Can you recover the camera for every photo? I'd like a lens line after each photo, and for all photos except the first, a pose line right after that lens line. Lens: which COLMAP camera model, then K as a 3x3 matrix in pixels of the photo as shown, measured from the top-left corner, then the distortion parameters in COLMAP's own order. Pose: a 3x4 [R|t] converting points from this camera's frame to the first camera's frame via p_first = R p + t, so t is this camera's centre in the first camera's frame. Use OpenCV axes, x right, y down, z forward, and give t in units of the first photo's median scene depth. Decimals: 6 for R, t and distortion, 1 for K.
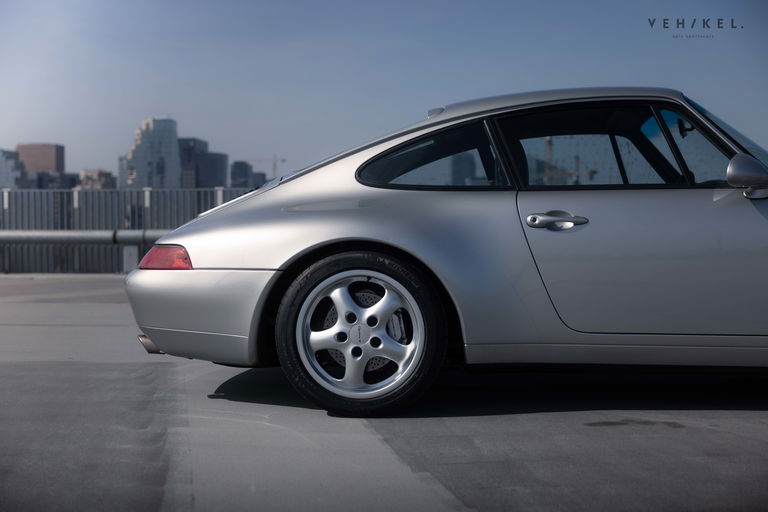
lens RADIAL K [[1049.0, 0, 384.0], [0, 1049.0, 256.0], [0, 0, 1]] dist [-0.012767, -0.040859]
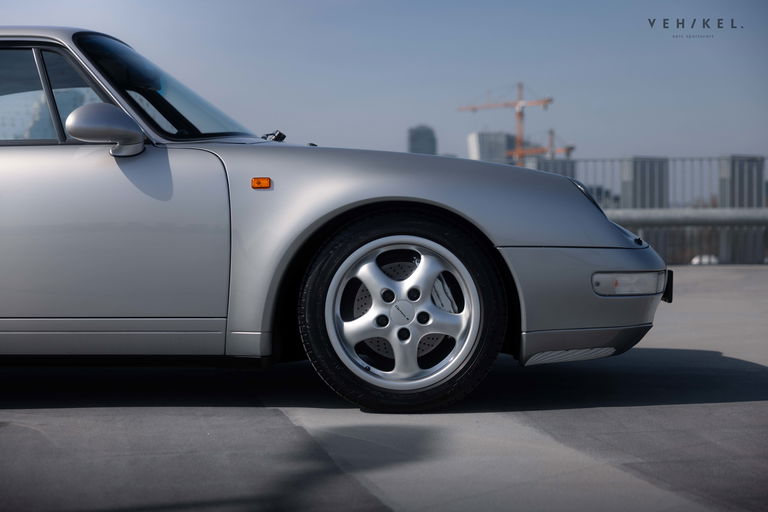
lens RADIAL K [[1219.9, 0, 384.0], [0, 1219.9, 256.0], [0, 0, 1]] dist [0.030882, 0.080970]
pose [[0.999070, -0.012299, 0.041315, 0.123528], [0.012030, 0.999905, 0.006741, 0.005098], [-0.041394, -0.006238, 0.999123, 0.001172]]
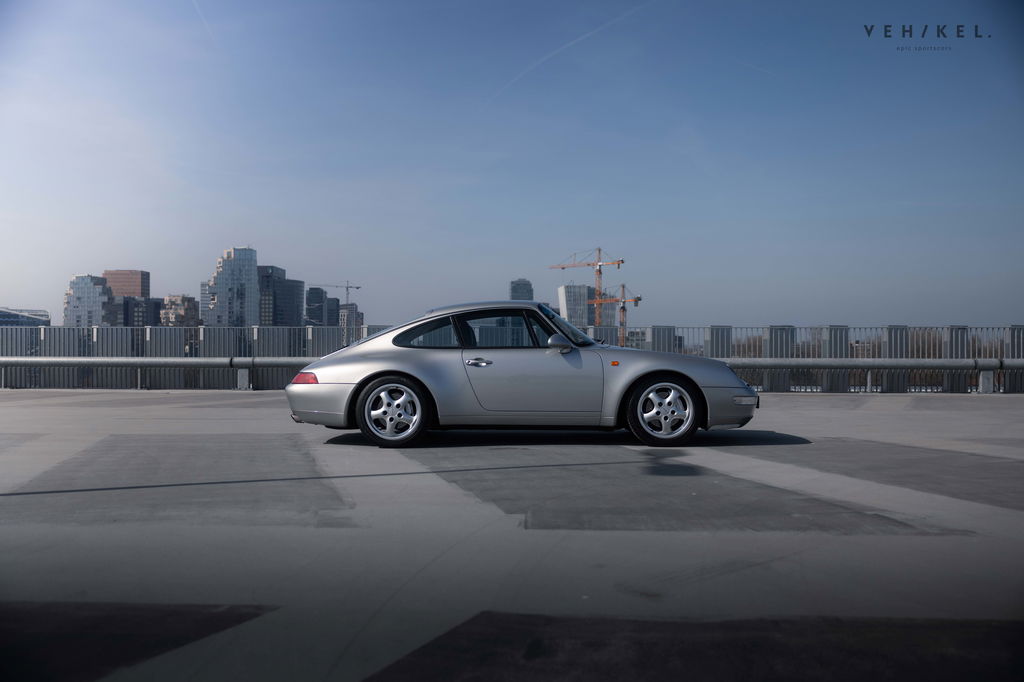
lens RADIAL K [[967.4, 0, 512.0], [0, 967.4, 341.0], [0, 0, 1]] dist [-0.005546, -0.004612]
pose [[0.997893, 0.000656, 0.064874, 0.023742], [0.001619, 0.999386, -0.035008, -0.001394], [-0.064857, 0.035039, 0.997279, -0.270115]]
